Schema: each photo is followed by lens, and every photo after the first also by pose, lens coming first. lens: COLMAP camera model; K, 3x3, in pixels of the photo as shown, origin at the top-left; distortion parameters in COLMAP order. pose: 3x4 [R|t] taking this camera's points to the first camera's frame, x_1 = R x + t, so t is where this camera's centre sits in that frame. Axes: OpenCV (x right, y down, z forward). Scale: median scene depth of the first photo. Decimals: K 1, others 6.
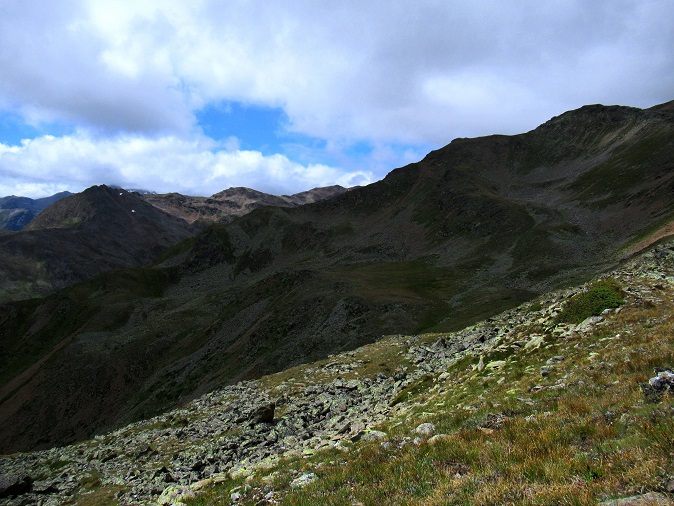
lens RADIAL K [[496.9, 0, 331.9], [0, 496.9, 263.9], [0, 0, 1]] dist [-0.022678, 0.004163]
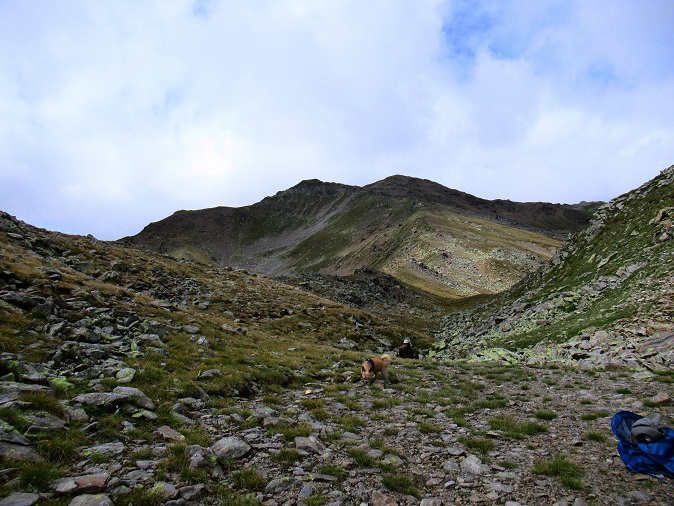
lens RADIAL K [[496.9, 0, 337.3], [0, 496.9, 252.6], [0, 0, 1]] dist [-0.022678, 0.004163]
pose [[0.887846, -0.018624, 0.459765, 0.427202], [0.107673, 0.979849, -0.168234, 0.044661], [-0.447367, 0.198869, 0.871960, 0.411815]]
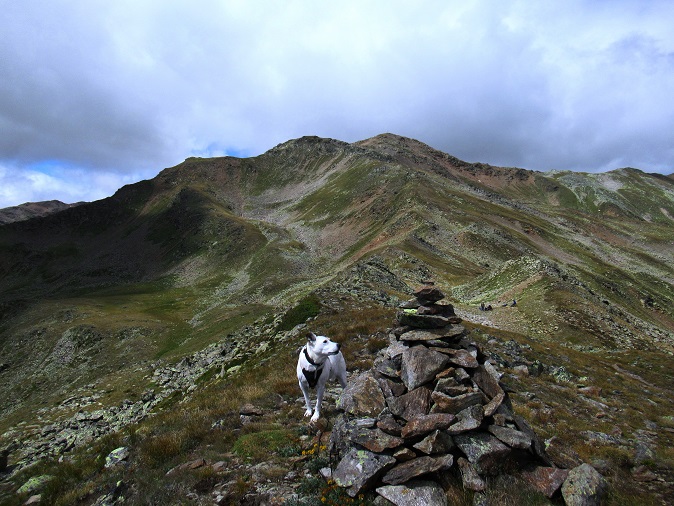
lens RADIAL K [[496.9, 0, 337.0], [0, 496.9, 259.7], [0, 0, 1]] dist [-0.022678, 0.004163]
pose [[0.864538, -0.030217, 0.501658, -0.003485], [0.053021, 0.998104, -0.031253, -0.001126], [-0.499762, 0.053618, 0.864501, -0.012186]]
